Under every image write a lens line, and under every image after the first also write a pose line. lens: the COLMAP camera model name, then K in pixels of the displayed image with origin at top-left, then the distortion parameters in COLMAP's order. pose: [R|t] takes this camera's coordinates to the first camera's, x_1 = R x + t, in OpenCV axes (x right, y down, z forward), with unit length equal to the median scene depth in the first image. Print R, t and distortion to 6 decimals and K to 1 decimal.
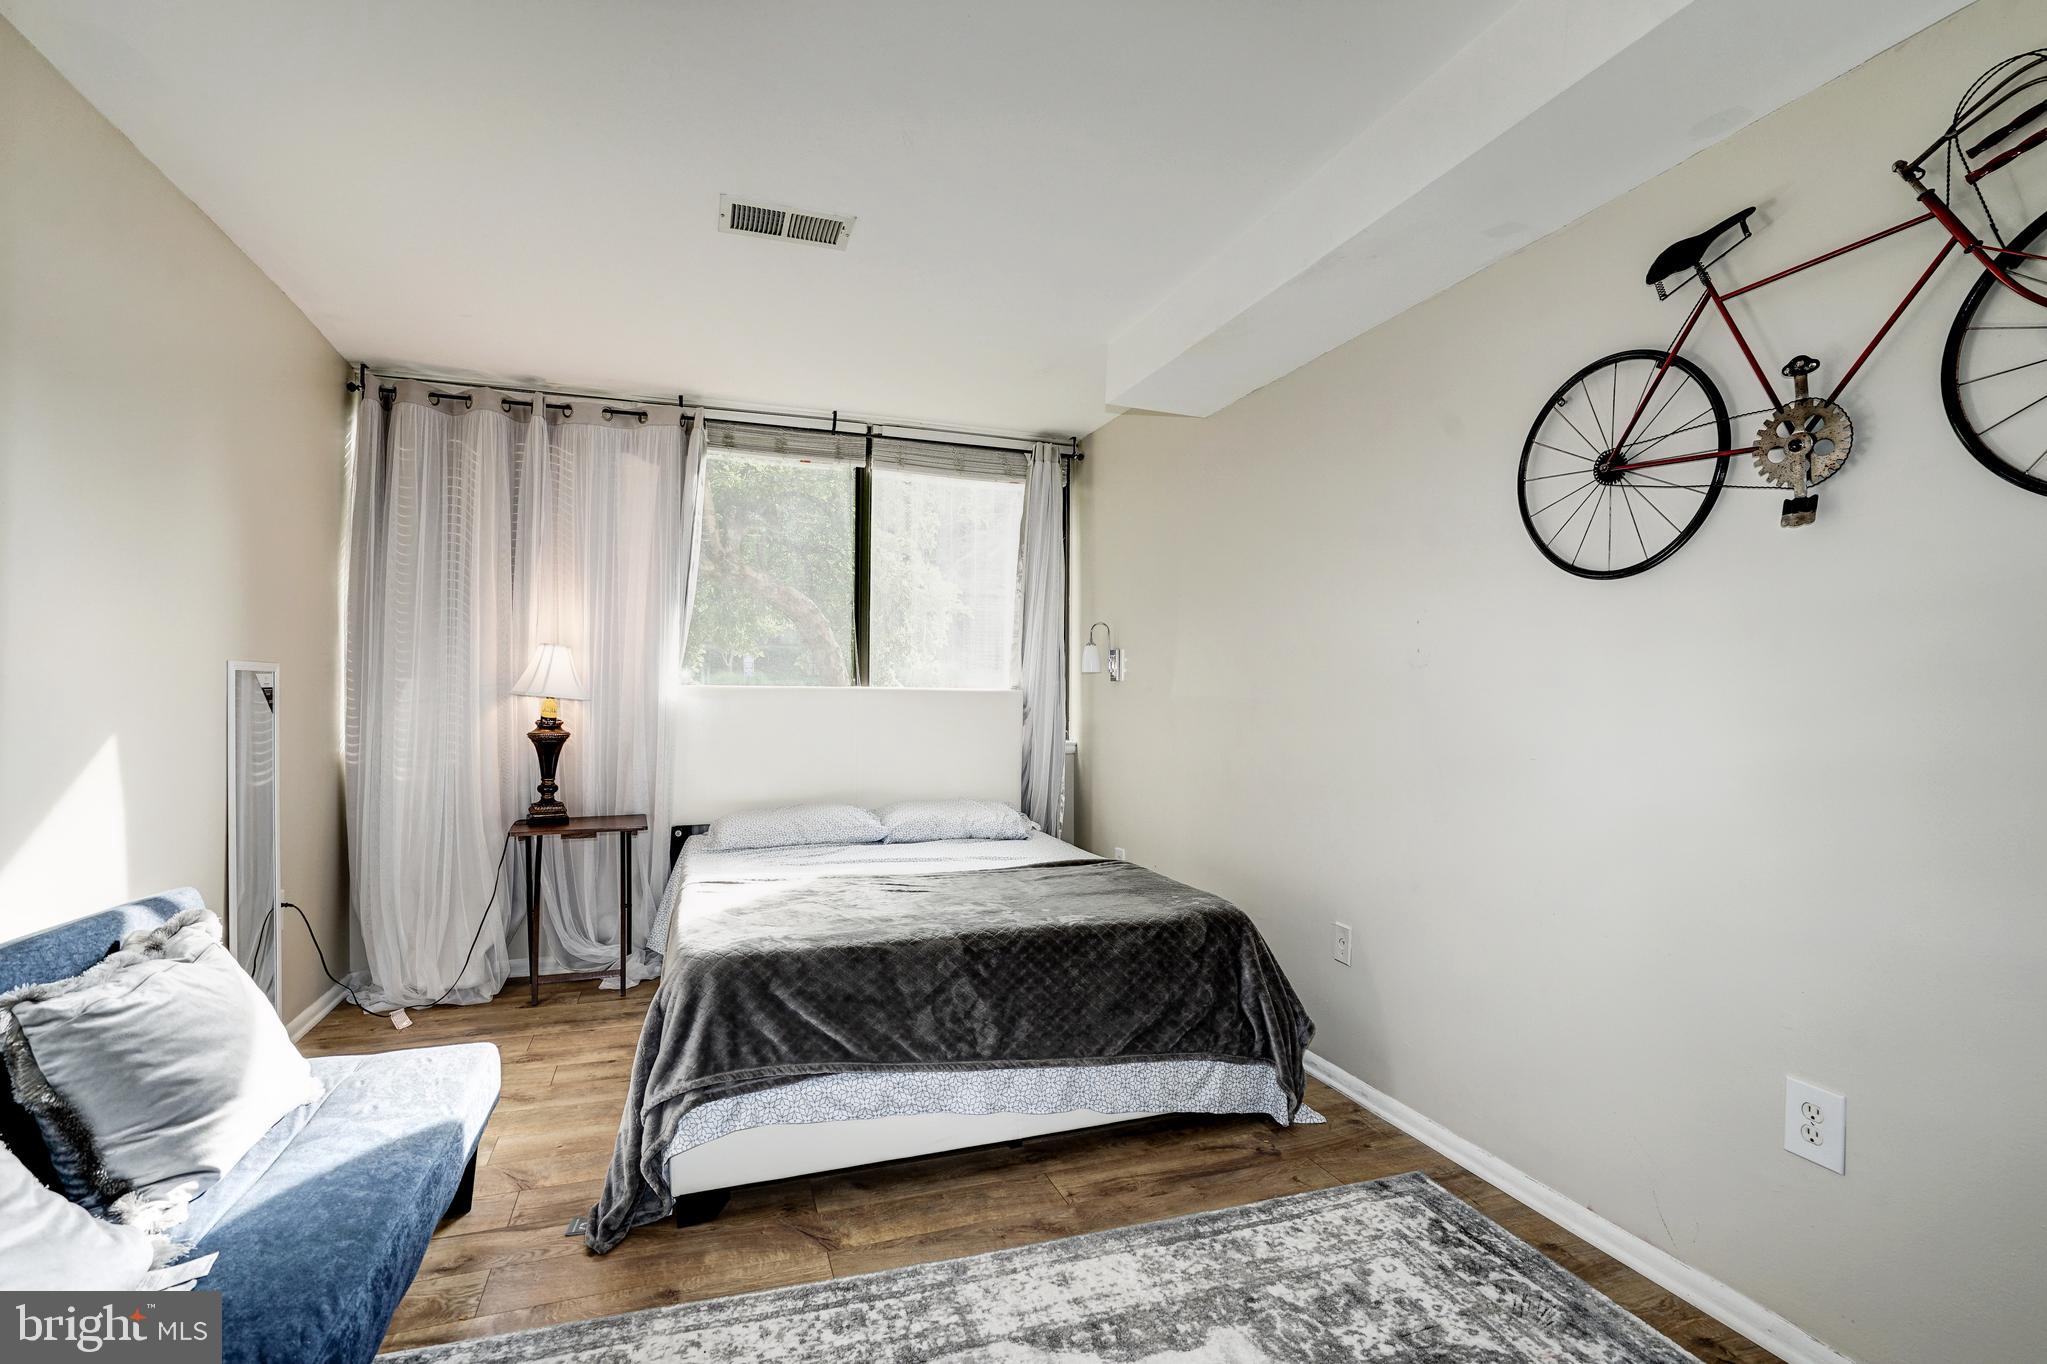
lens RADIAL K [[924.9, 0, 1025.1], [0, 924.9, 683.8], [0, 0, 1]] dist [-0.018756, 0.004954]
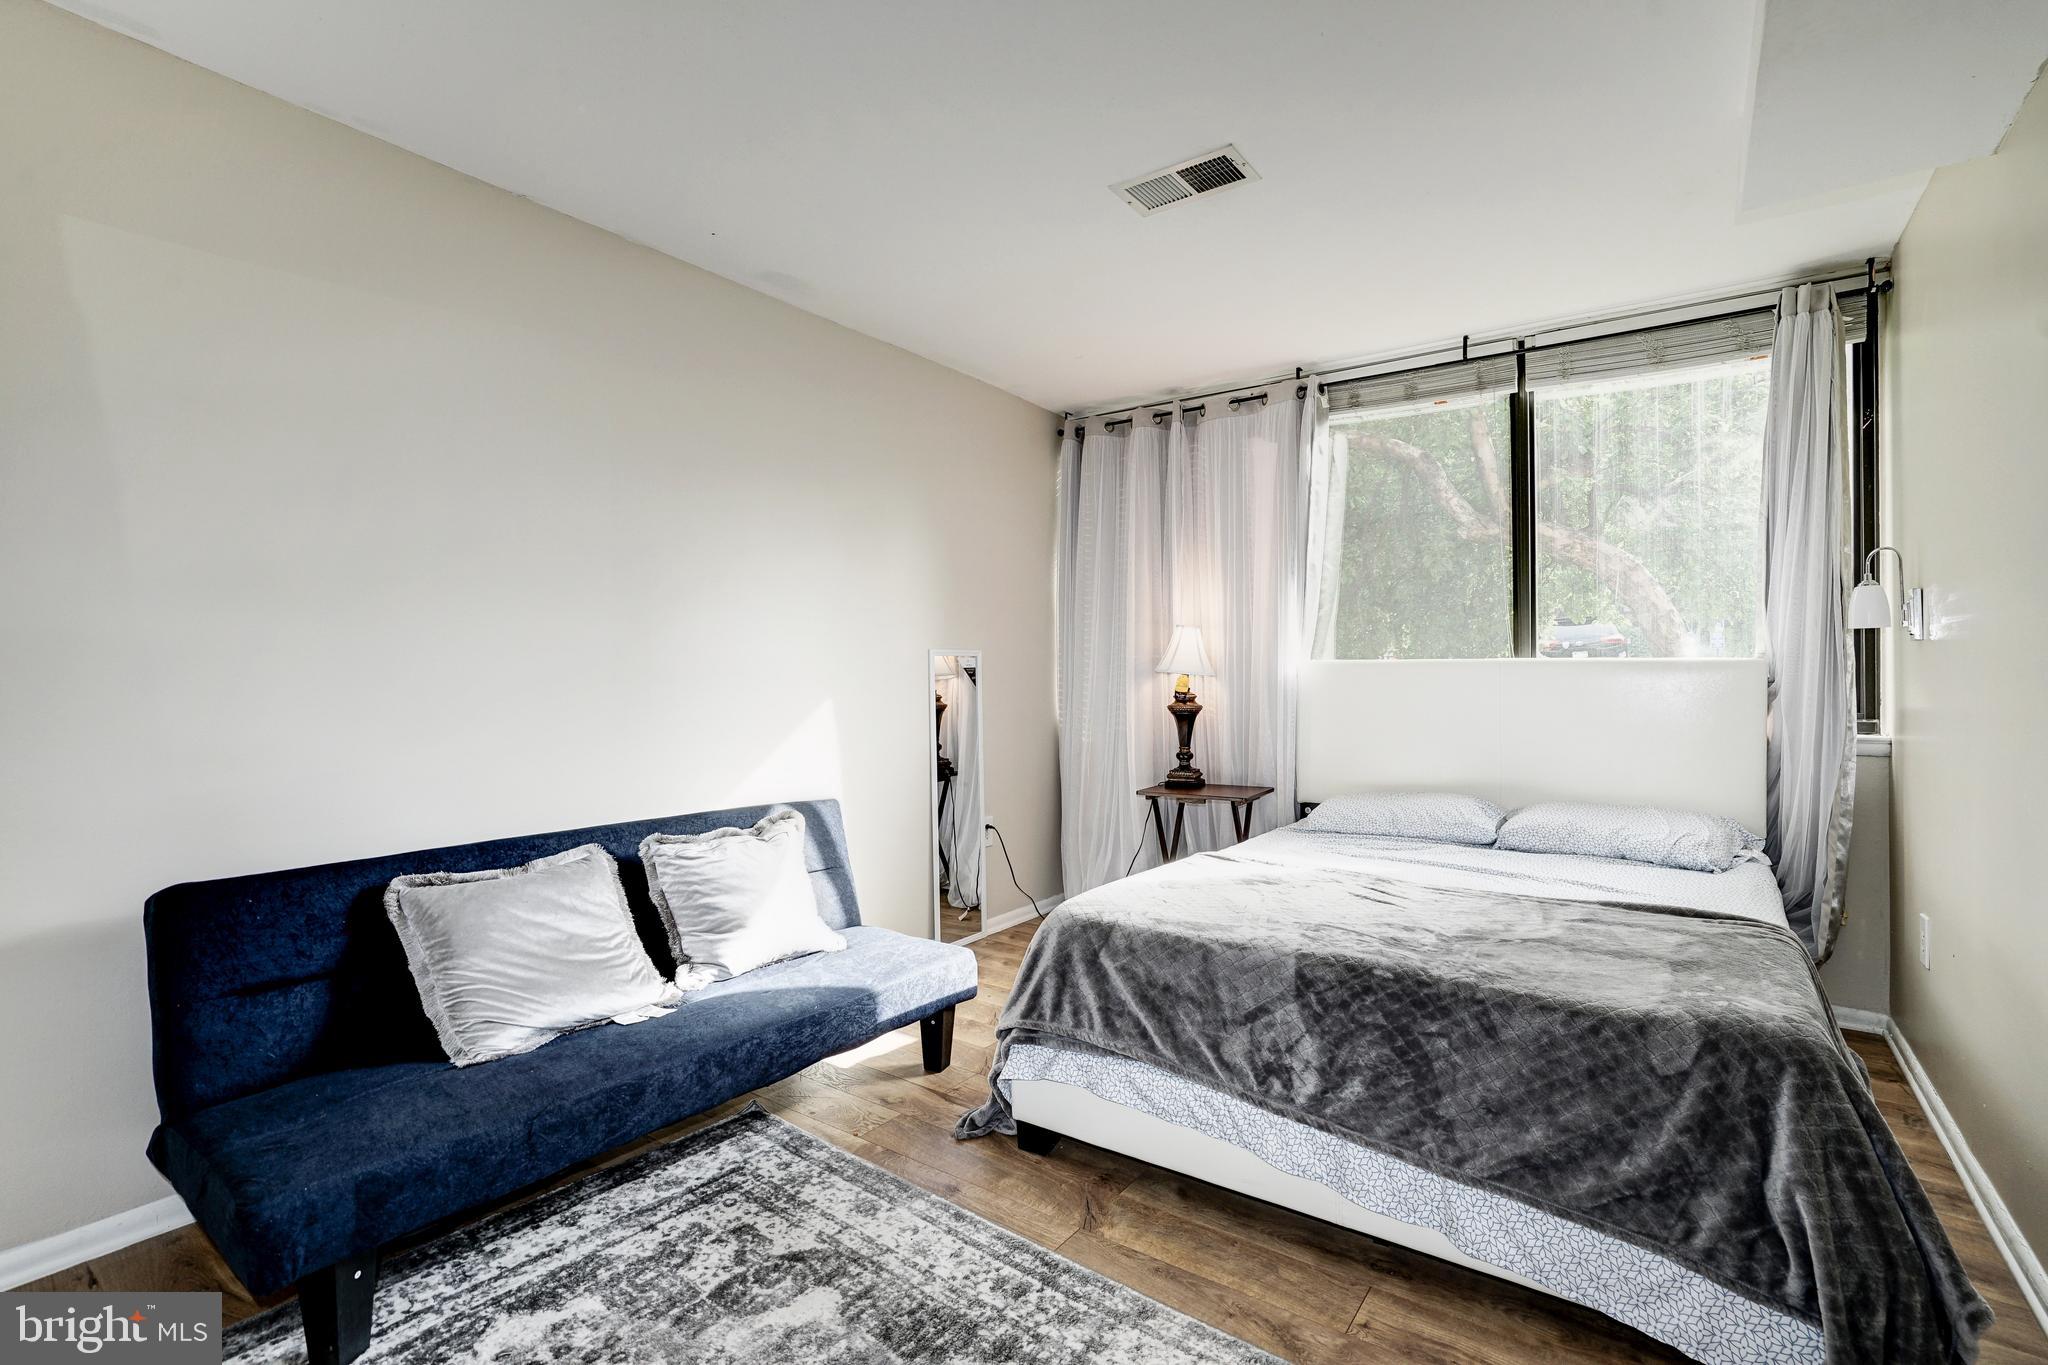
lens RADIAL K [[937.9, 0, 1027.0], [0, 937.9, 665.9], [0, 0, 1]] dist [-0.044326, 0.023098]
pose [[0.569938, -0.013509, -0.821577, 0.409855], [0.016245, 0.999855, -0.005171, 0.011764], [0.821527, -0.010399, 0.570075, 0.275922]]
